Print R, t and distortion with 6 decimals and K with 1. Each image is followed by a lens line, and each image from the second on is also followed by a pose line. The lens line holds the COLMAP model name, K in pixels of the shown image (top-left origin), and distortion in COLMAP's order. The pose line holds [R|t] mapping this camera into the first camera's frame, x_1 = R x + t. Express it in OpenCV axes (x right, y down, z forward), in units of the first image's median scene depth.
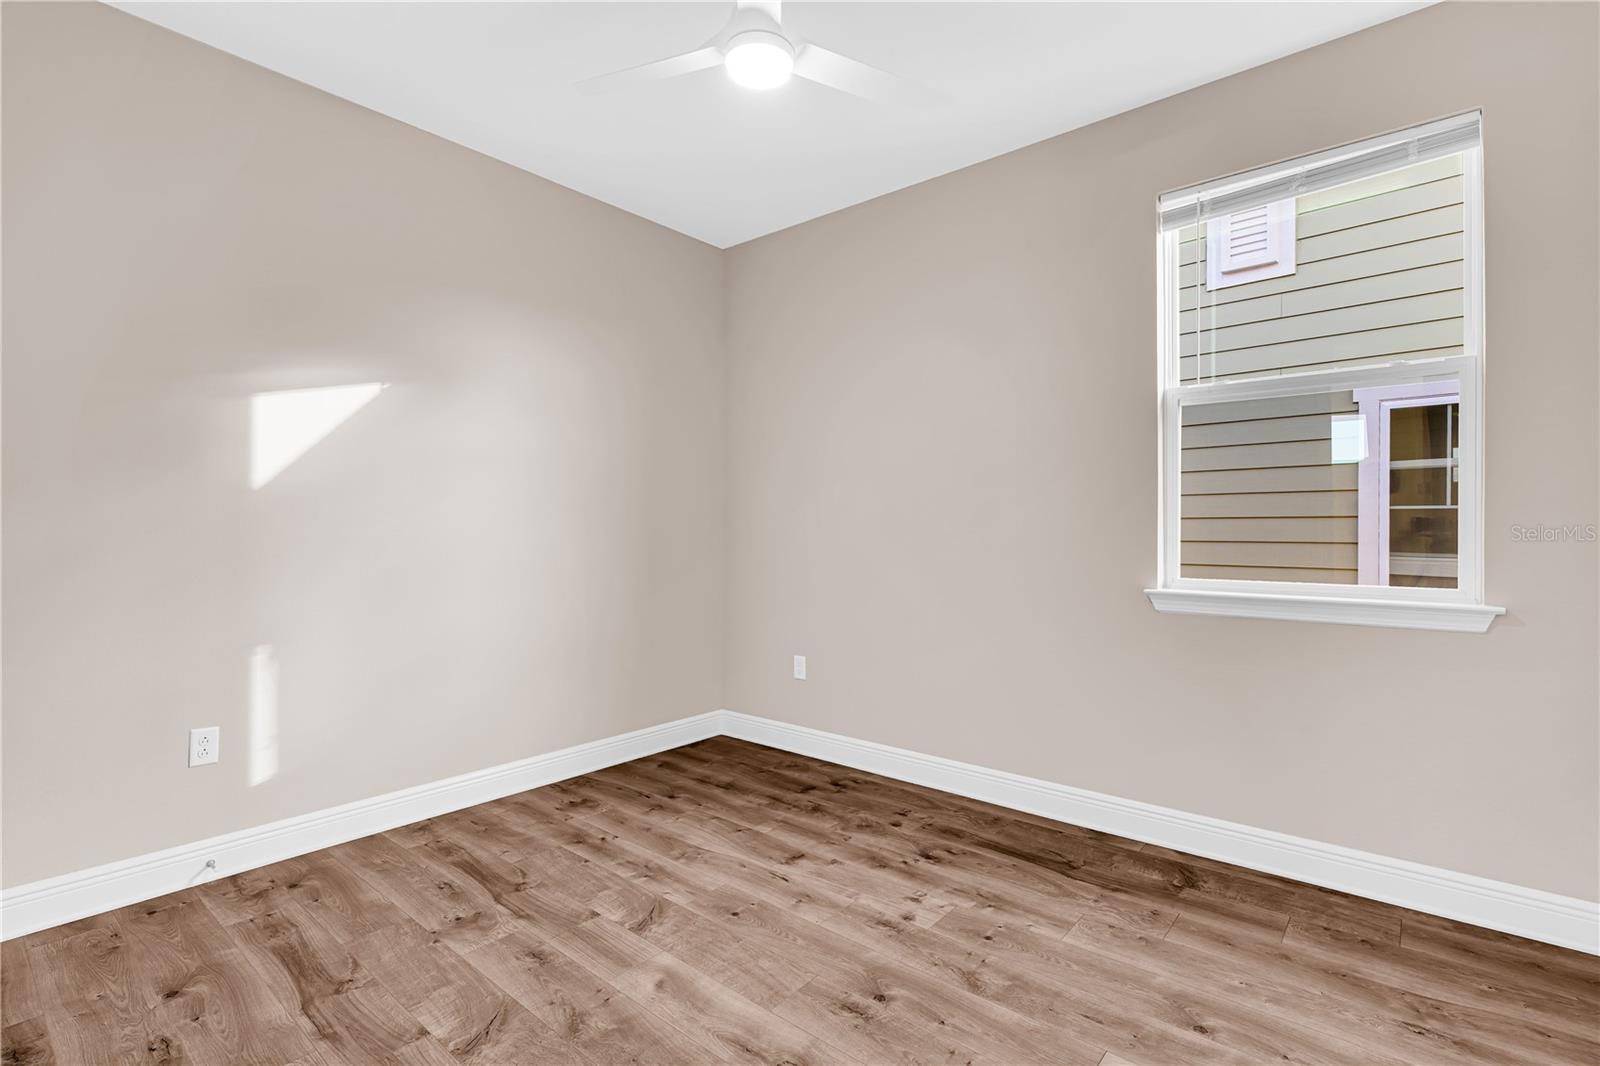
lens RADIAL K [[737.0, 0, 796.4], [0, 737.0, 524.4], [0, 0, 1]] dist [-0.001086, 0.000496]
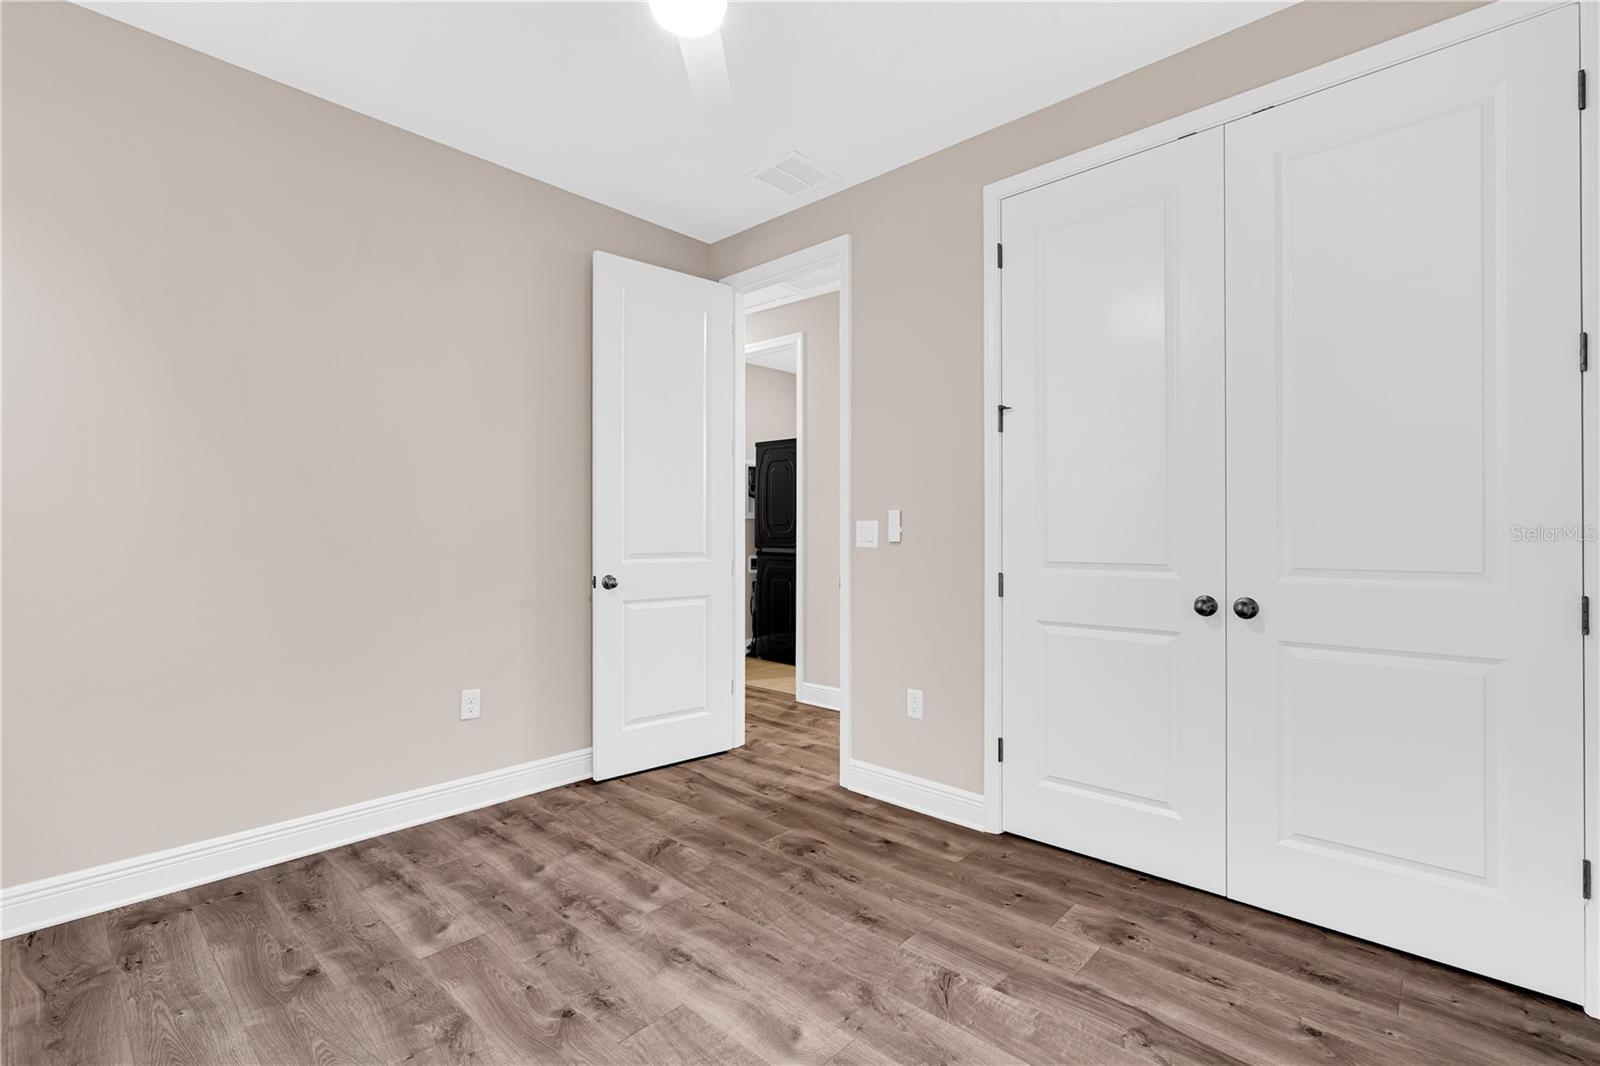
lens RADIAL K [[737.0, 0, 800.6], [0, 737.0, 535.1], [0, 0, 1]] dist [-0.001086, 0.000496]
pose [[-0.998710, -0.002573, 0.050719, -0.250225], [-0.002393, 0.999991, 0.003610, 0.004656], [-0.050728, 0.003484, -0.998706, 2.022850]]
